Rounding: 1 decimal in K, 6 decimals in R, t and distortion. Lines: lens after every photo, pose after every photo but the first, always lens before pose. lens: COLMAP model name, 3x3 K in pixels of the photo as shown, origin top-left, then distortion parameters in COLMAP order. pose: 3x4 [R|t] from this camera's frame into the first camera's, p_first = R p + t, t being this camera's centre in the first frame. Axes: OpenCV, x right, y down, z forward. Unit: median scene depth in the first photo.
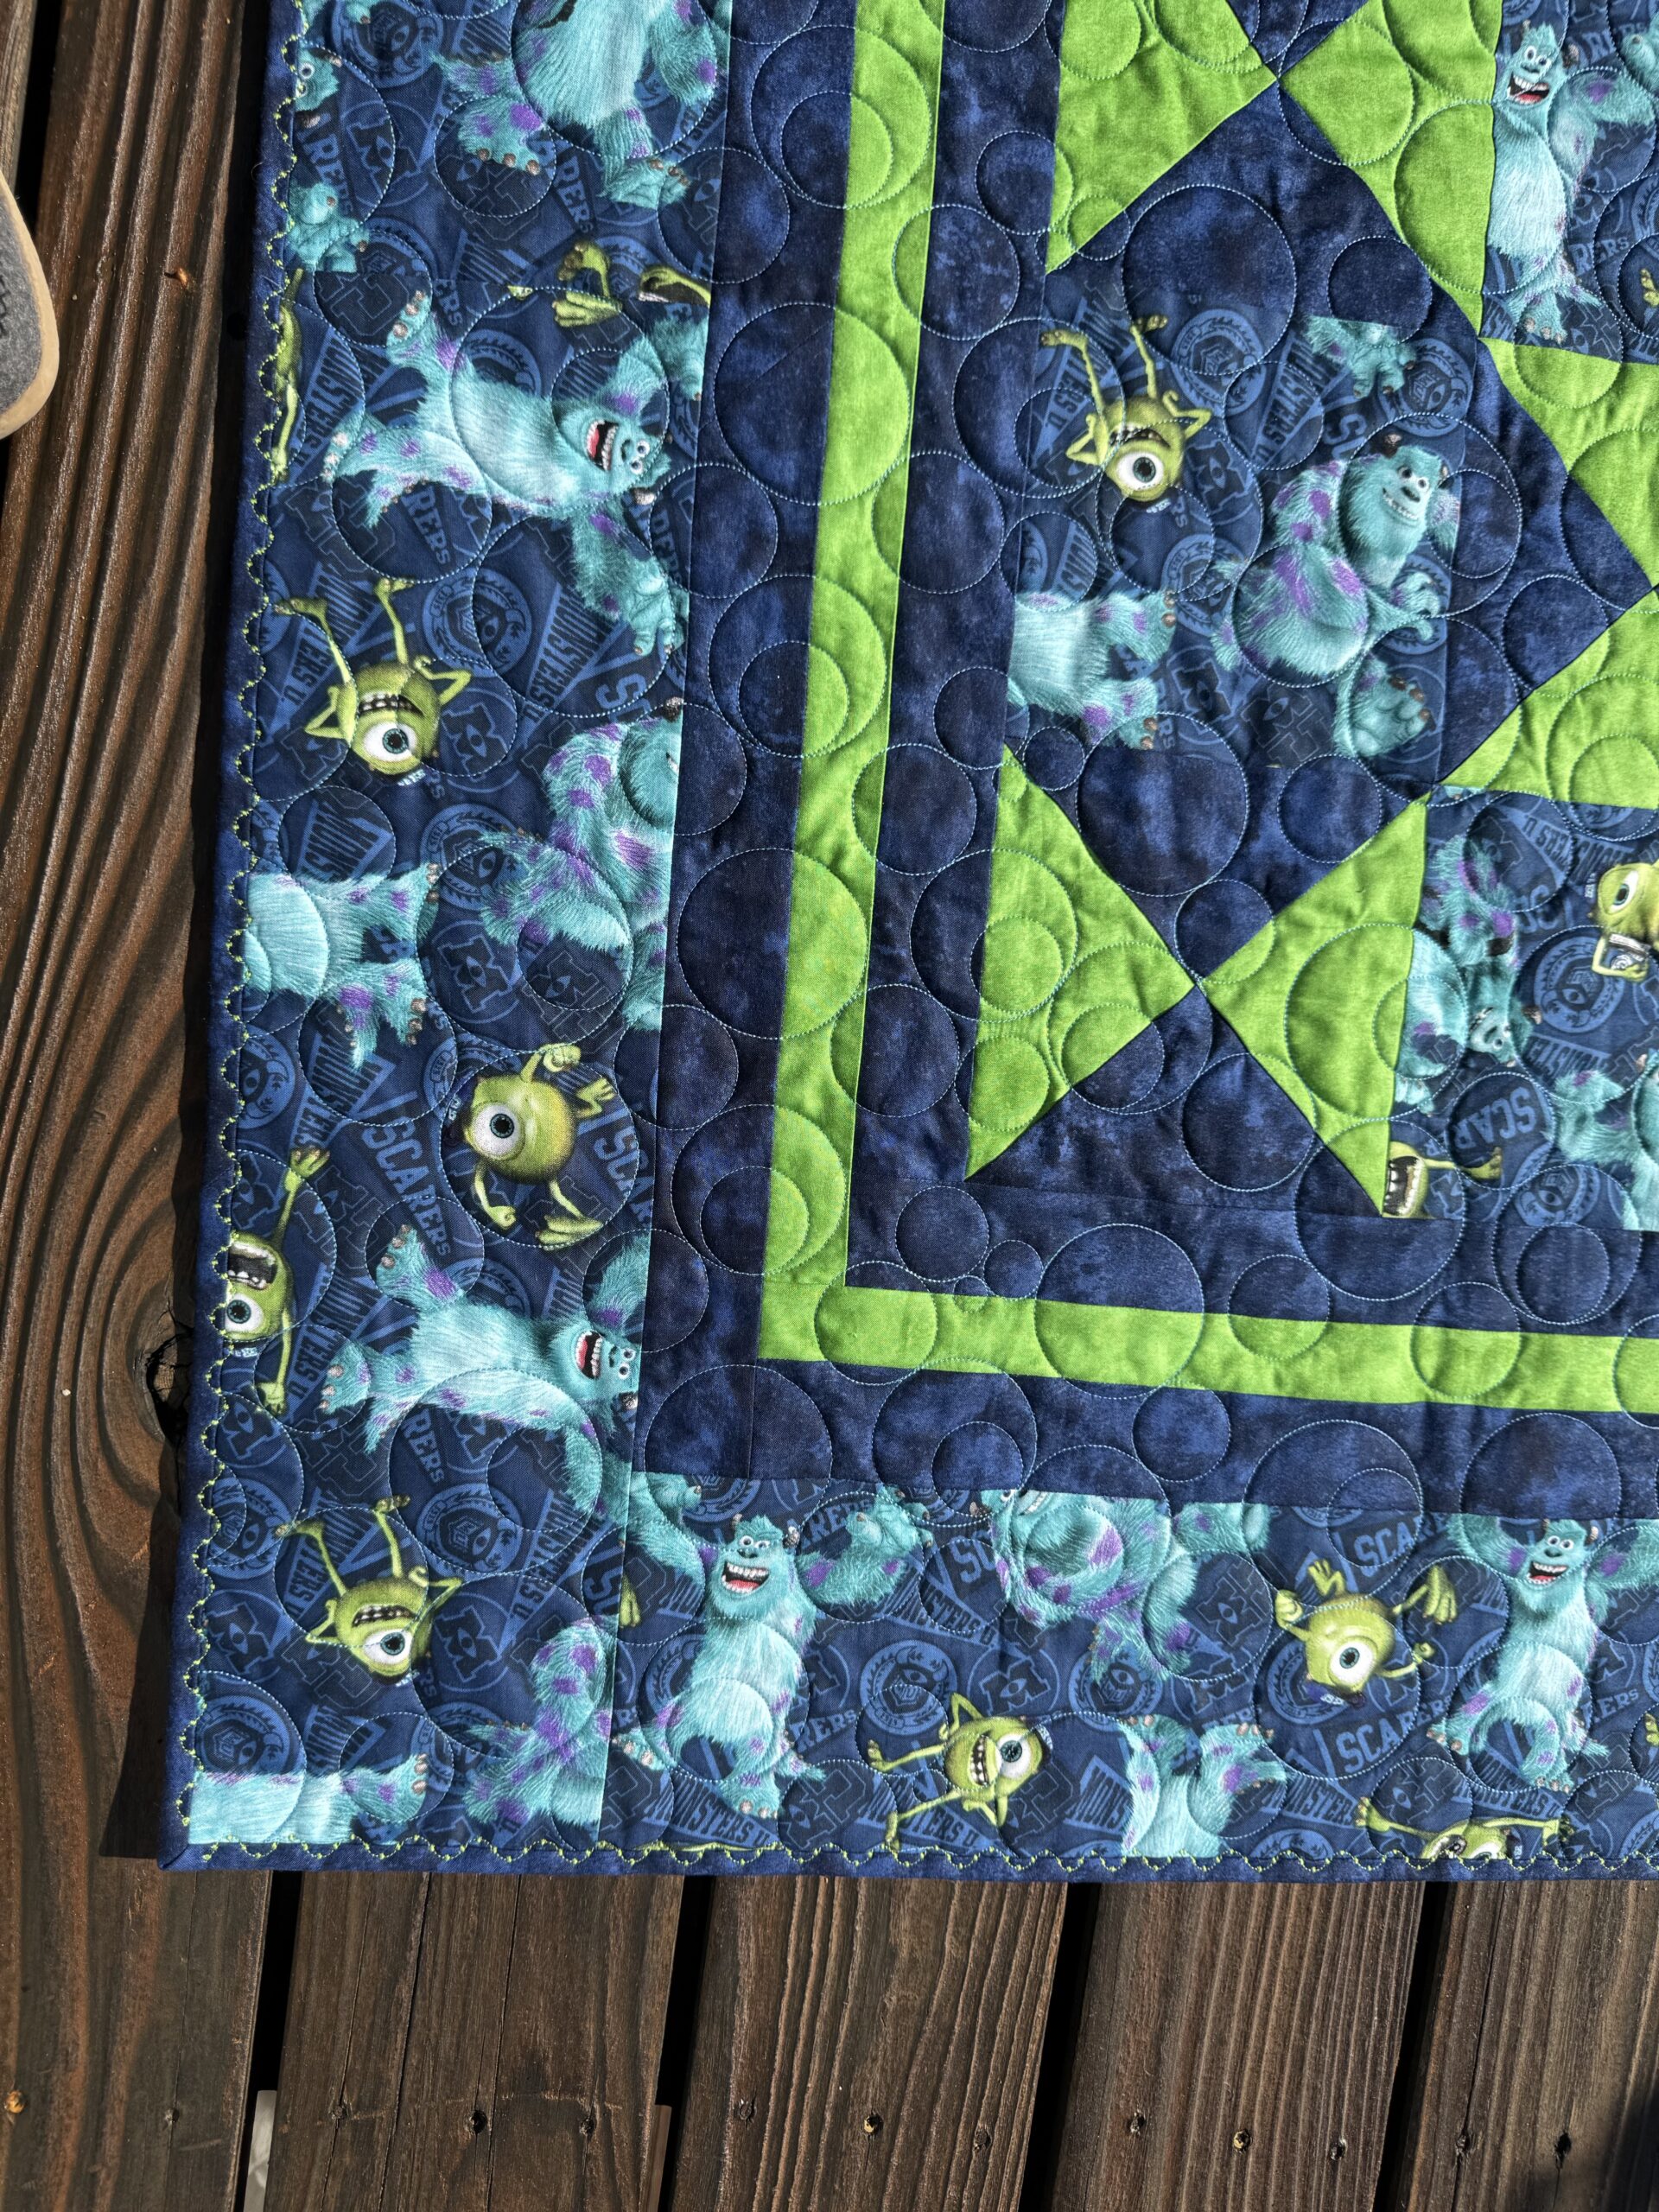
lens RADIAL K [[1521.5, 0, 835.0], [0, 1521.5, 1053.8], [0, 0, 1]] dist [0.004903, -0.033836]
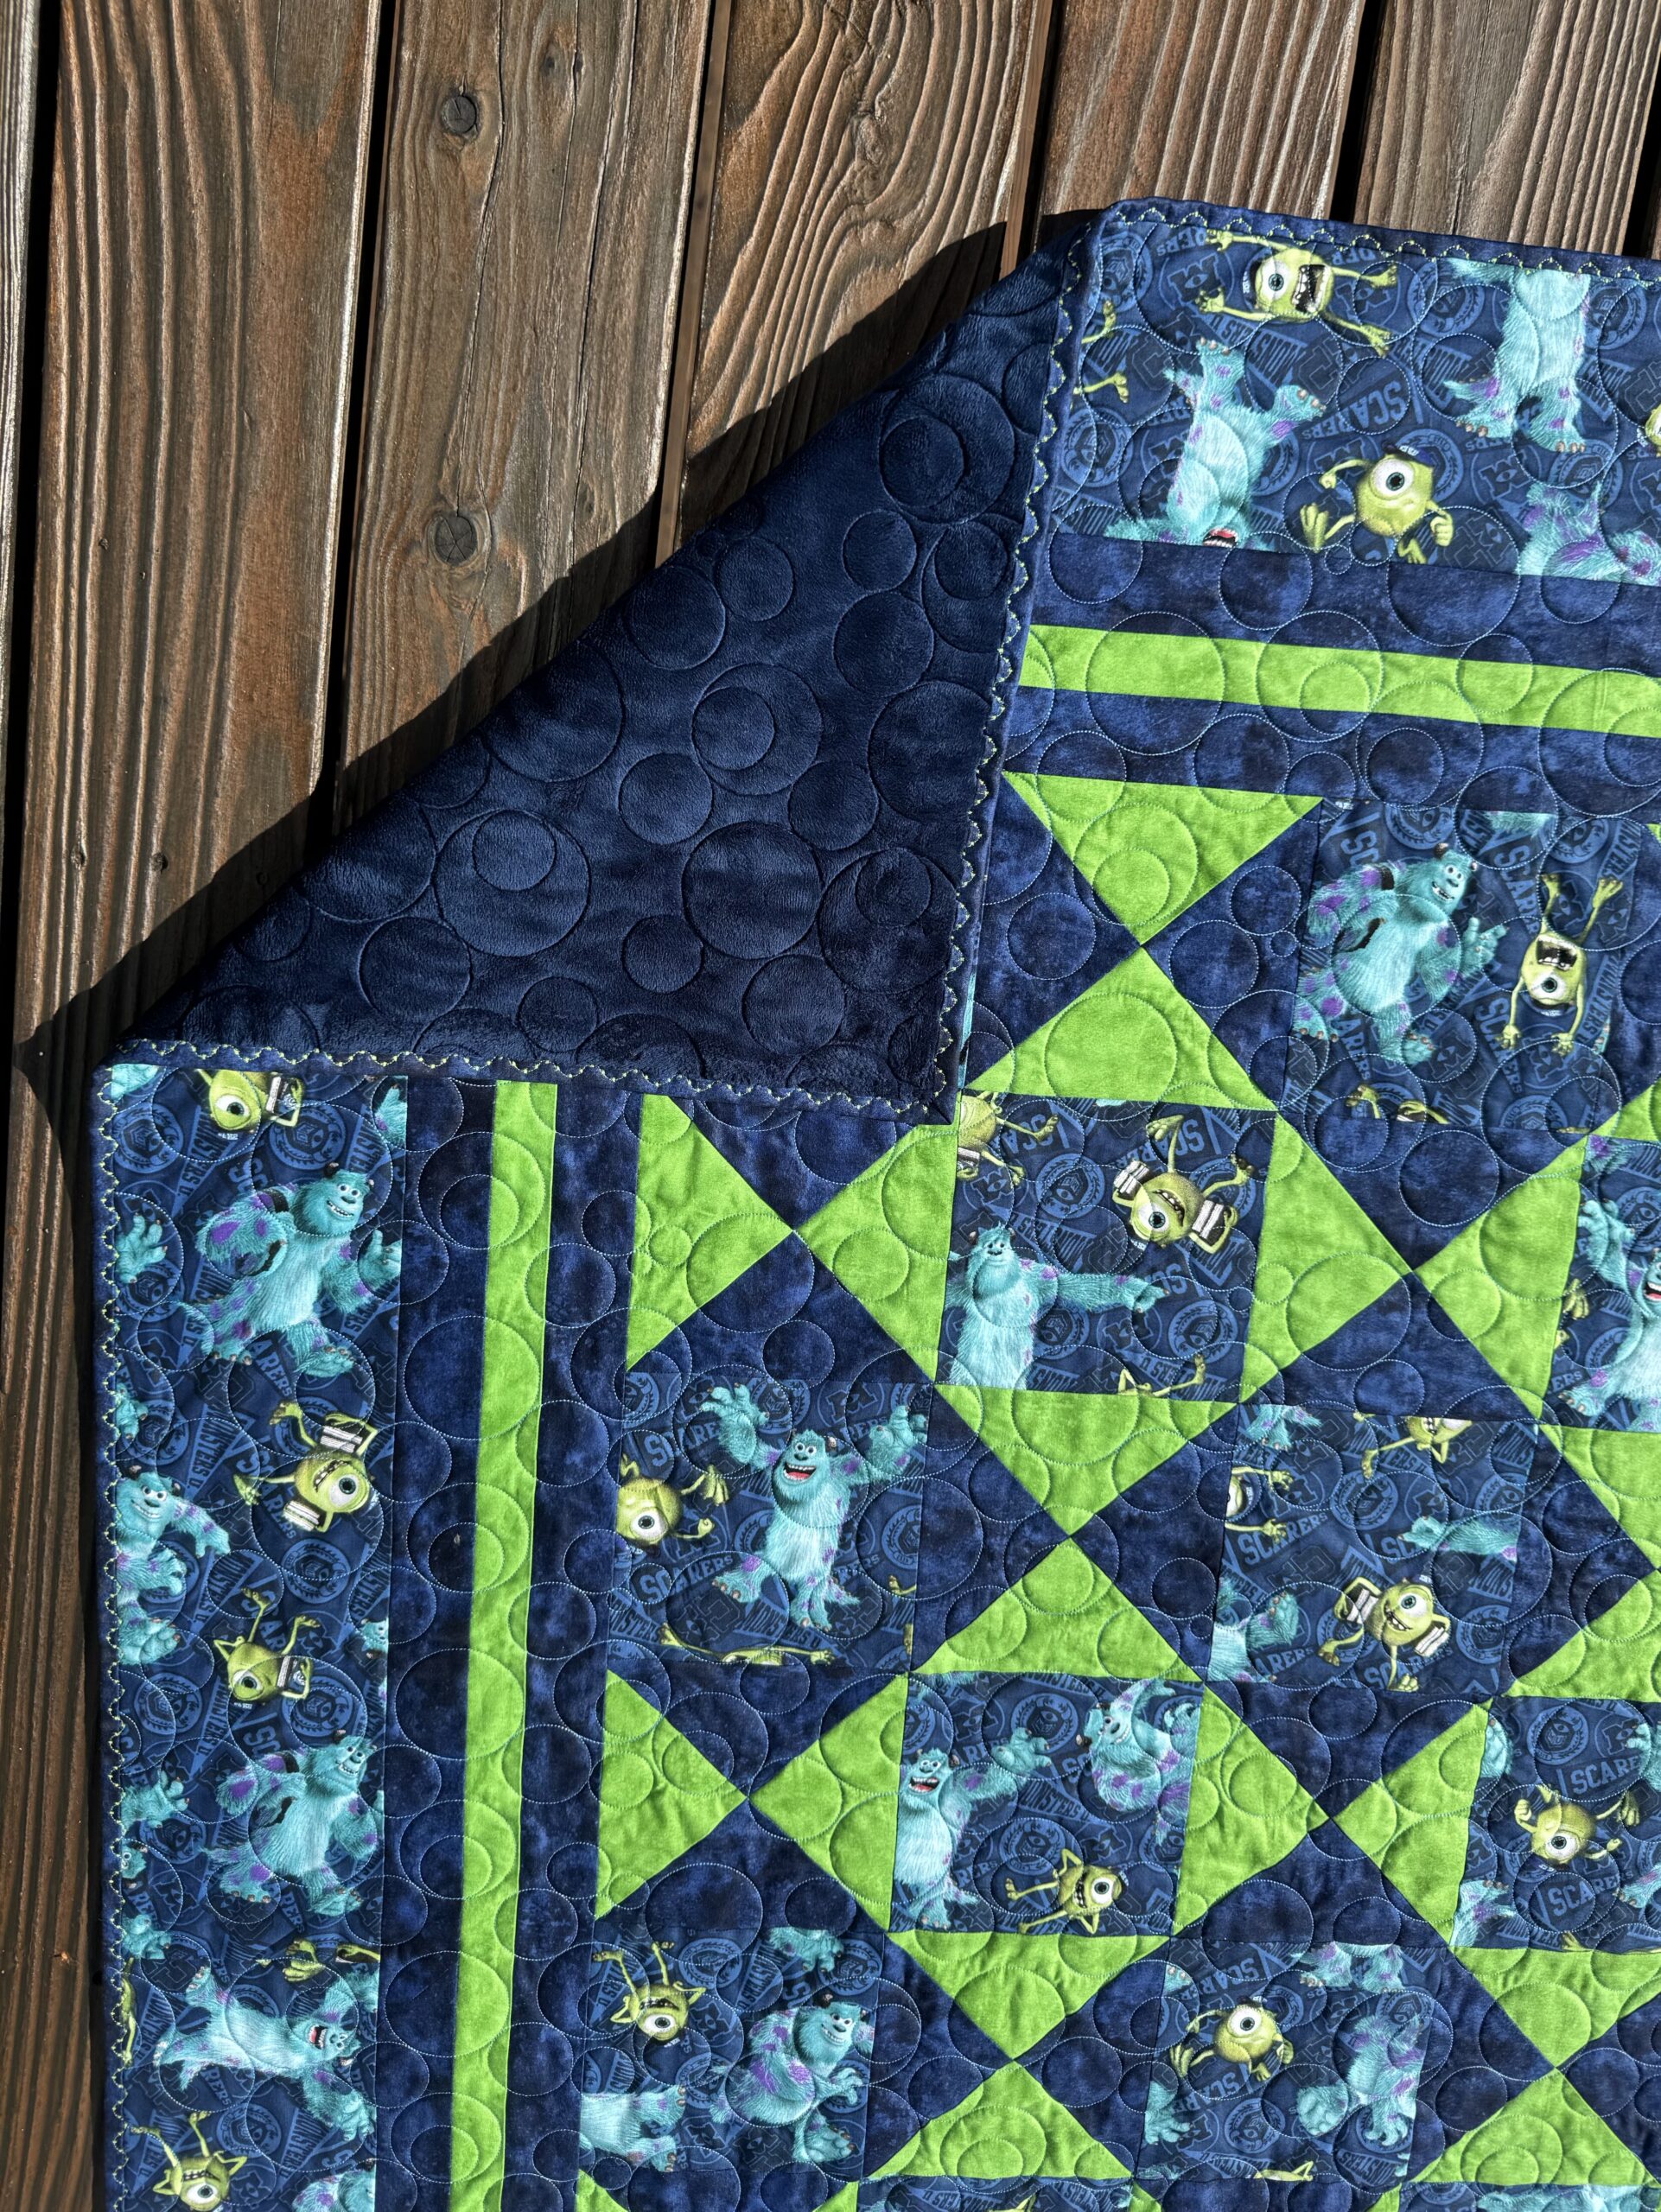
lens RADIAL K [[1546.0, 0, 804.2], [0, 1546.0, 1102.0], [0, 0, 1]] dist [0.020034, -0.034586]
pose [[0.996466, 0.017693, -0.082111, 0.470380], [-0.007219, 0.991986, 0.126145, -1.554323], [0.083684, -0.125107, 0.988608, -0.465168]]
